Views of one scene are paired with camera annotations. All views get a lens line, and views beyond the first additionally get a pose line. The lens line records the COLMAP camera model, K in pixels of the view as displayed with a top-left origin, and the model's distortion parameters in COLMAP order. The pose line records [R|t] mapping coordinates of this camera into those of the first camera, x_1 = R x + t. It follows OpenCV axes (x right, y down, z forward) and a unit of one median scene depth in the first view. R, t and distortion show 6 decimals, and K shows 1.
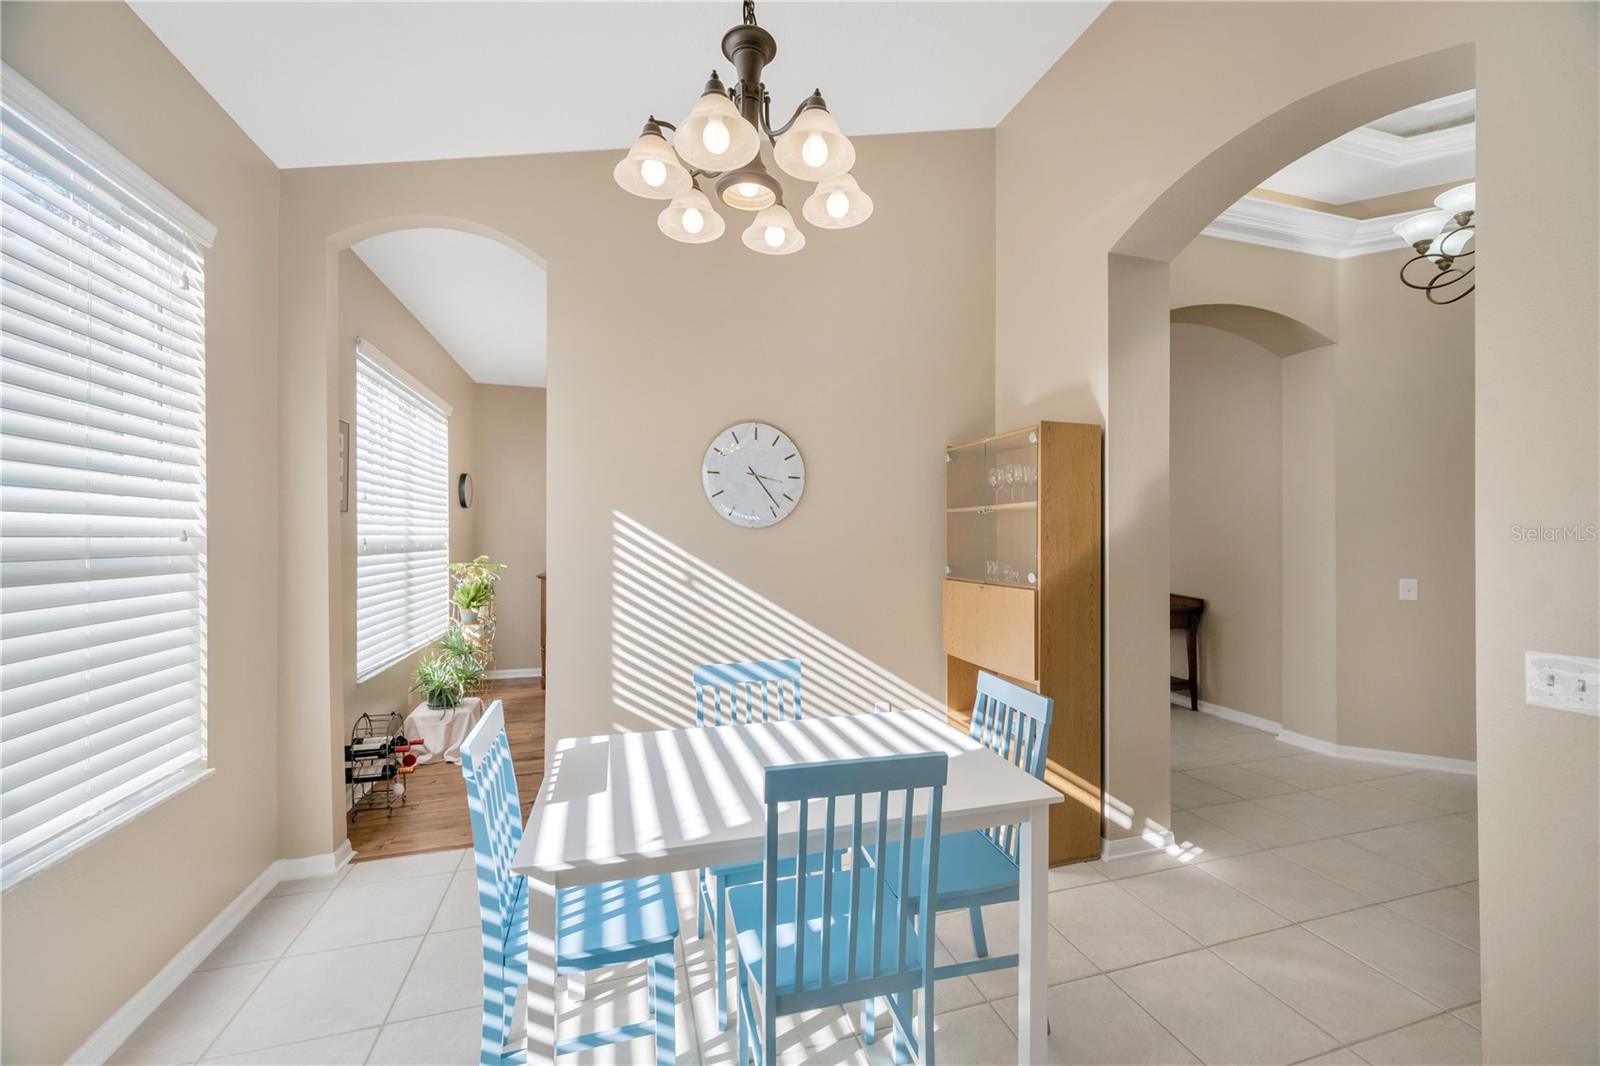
lens RADIAL K [[623.8, 0, 803.7], [0, 623.8, 536.8], [0, 0, 1]] dist [0.003416, 0.000121]
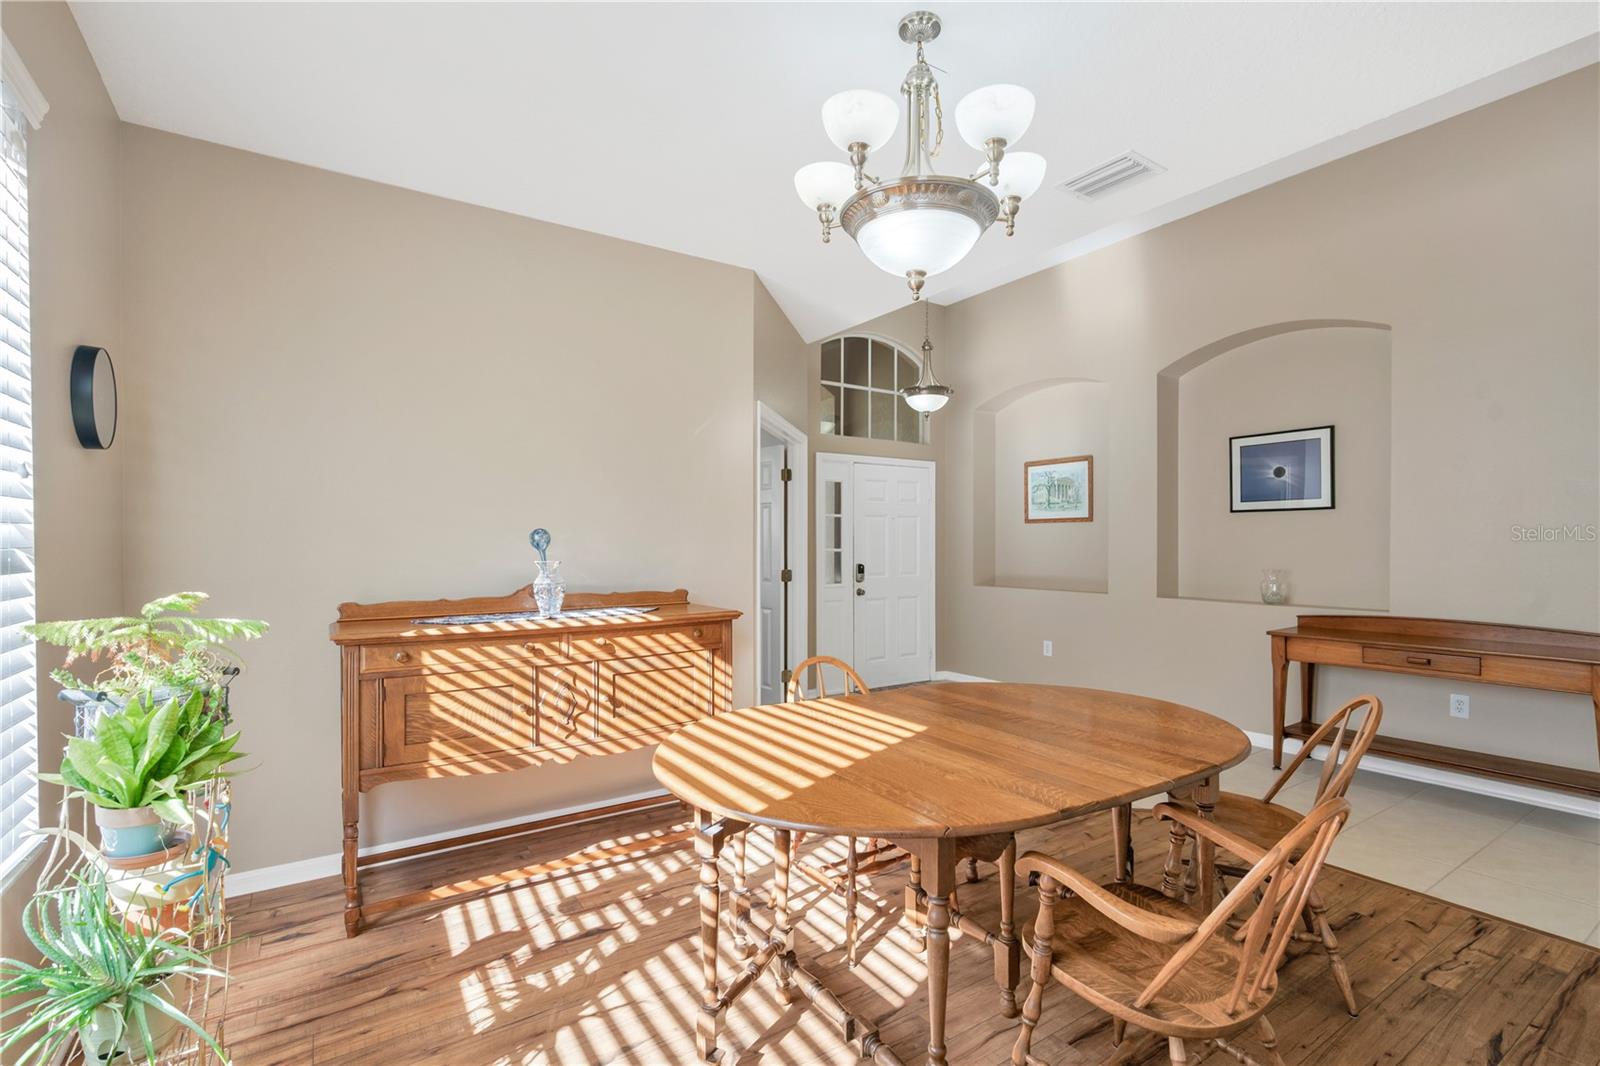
lens RADIAL K [[725.7, 0, 805.1], [0, 725.7, 513.4], [0, 0, 1]] dist [-0.002130, -0.000752]
pose [[0.953925, -0.029189, 0.298623, -0.362815], [0.037259, 0.999077, -0.021367, 0.012179], [-0.297724, 0.031509, 0.954132, 0.635247]]
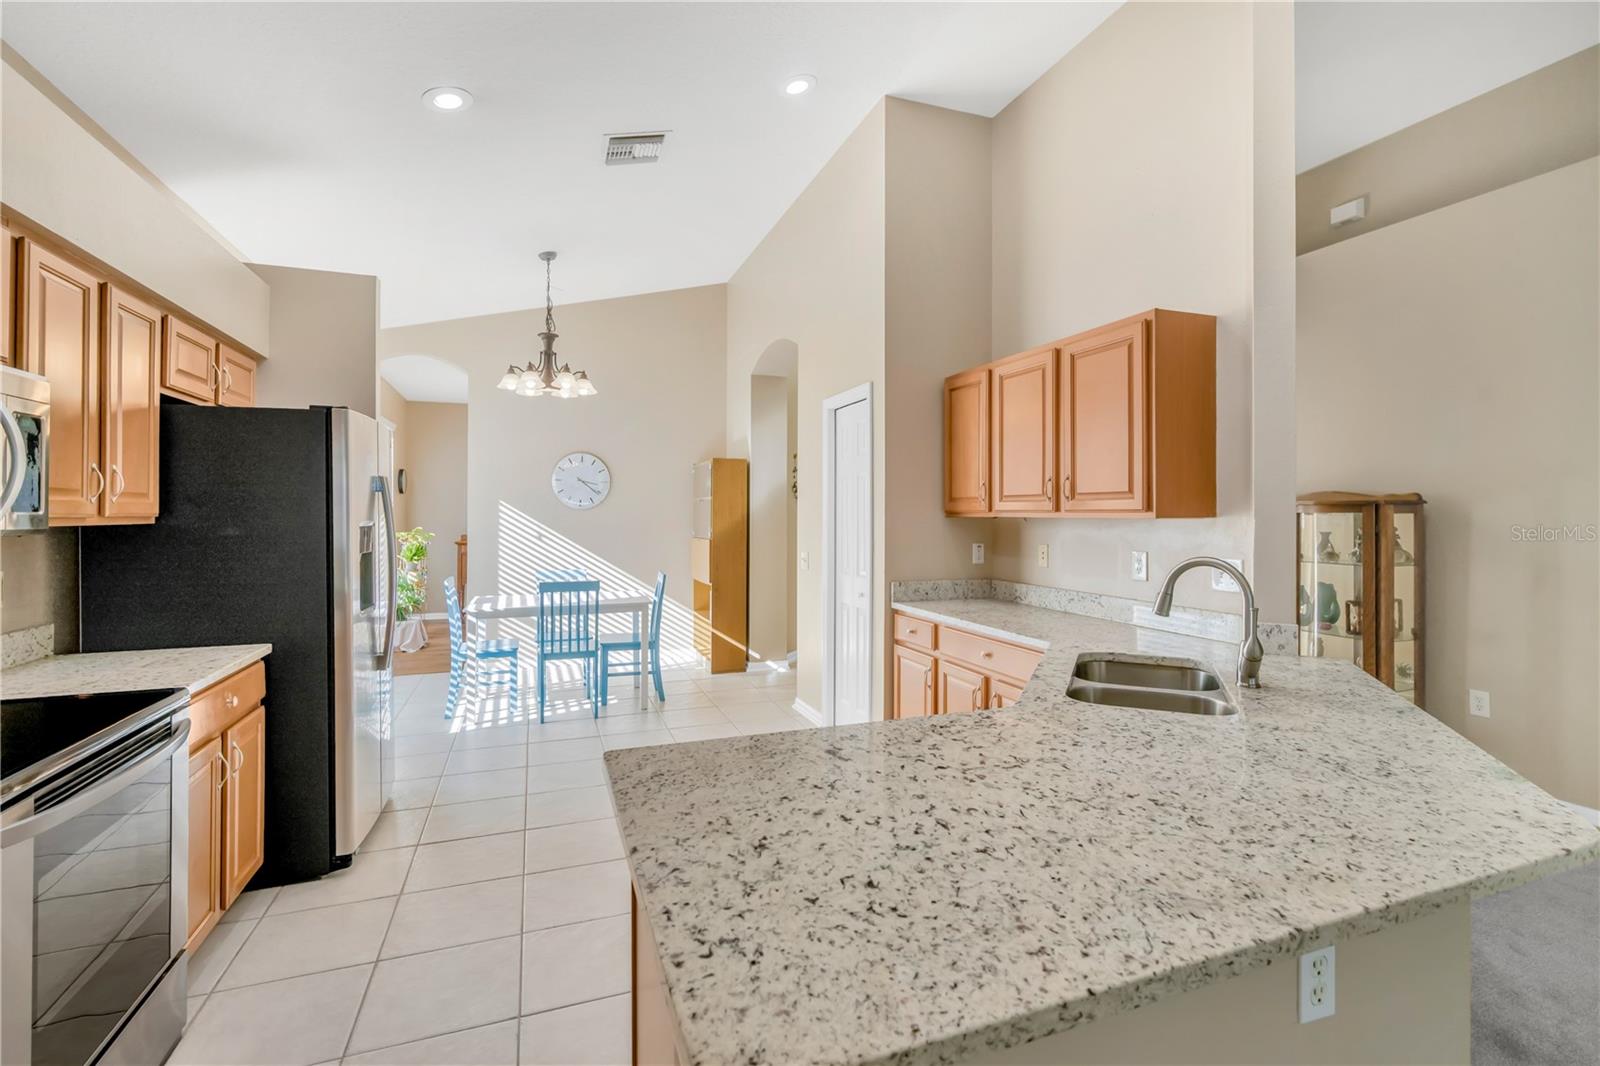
lens RADIAL K [[725.7, 0, 805.1], [0, 725.7, 513.4], [0, 0, 1]] dist [-0.002130, -0.000752]
pose [[0.997680, -0.000086, 0.068080, 0.307245], [0.000092, 1.000000, -0.000089, -0.001520], [-0.068080, 0.000095, 0.997680, -0.843258]]
